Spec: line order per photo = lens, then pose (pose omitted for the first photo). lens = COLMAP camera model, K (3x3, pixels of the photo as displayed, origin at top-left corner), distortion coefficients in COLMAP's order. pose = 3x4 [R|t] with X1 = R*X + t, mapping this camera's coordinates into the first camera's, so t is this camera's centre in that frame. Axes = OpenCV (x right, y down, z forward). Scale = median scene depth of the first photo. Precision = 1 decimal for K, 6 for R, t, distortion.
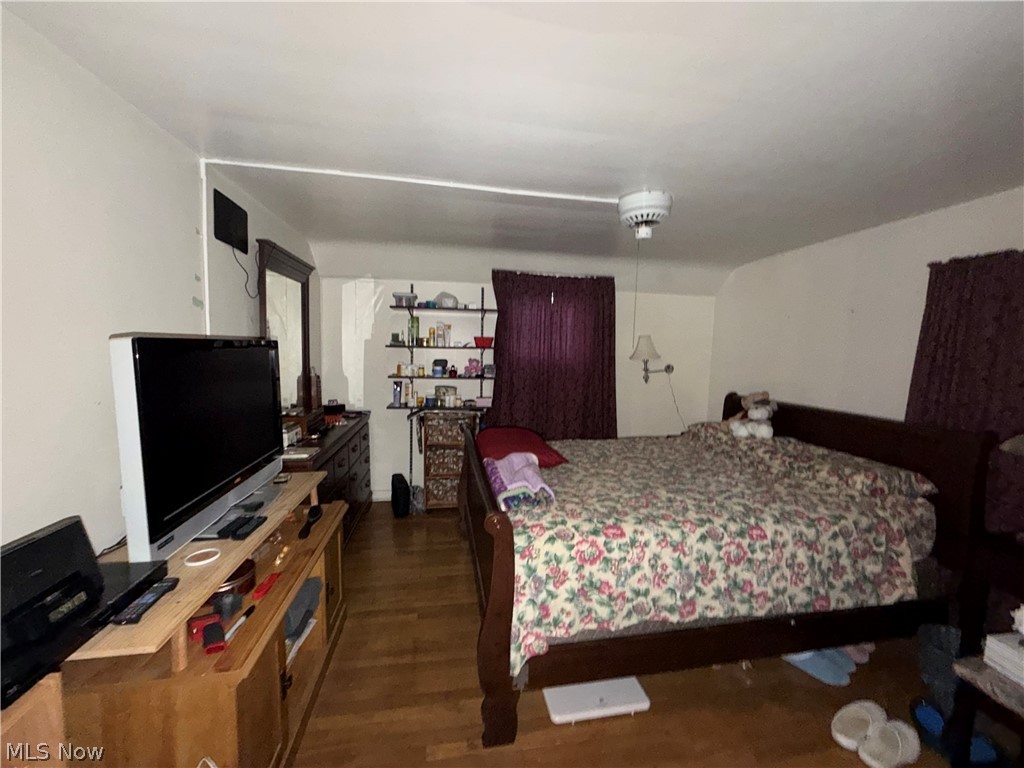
lens RADIAL K [[406.1, 0, 512.9], [0, 406.1, 385.0], [0, 0, 1]] dist [-0.000097, -0.000150]
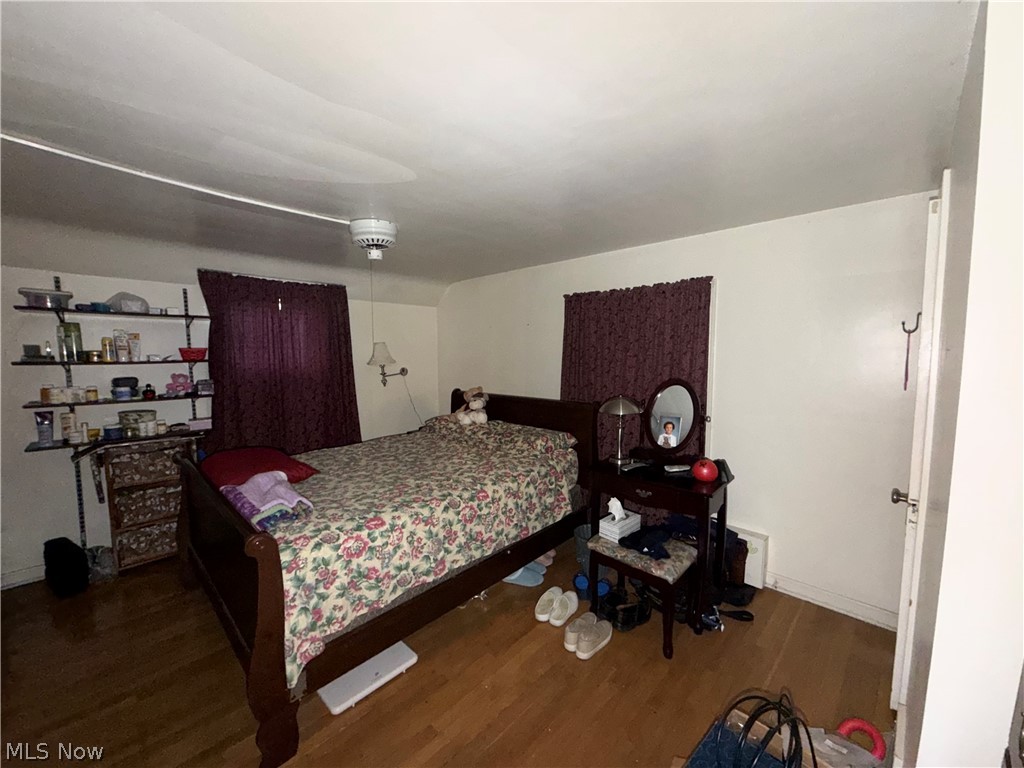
lens RADIAL K [[406.1, 0, 511.0], [0, 406.1, 384.7], [0, 0, 1]] dist [-0.000097, -0.000150]
pose [[0.804070, -0.076987, 0.589530, -0.064483], [0.077677, 0.996685, 0.024213, -0.016890], [-0.589439, 0.026324, 0.807384, -0.113737]]
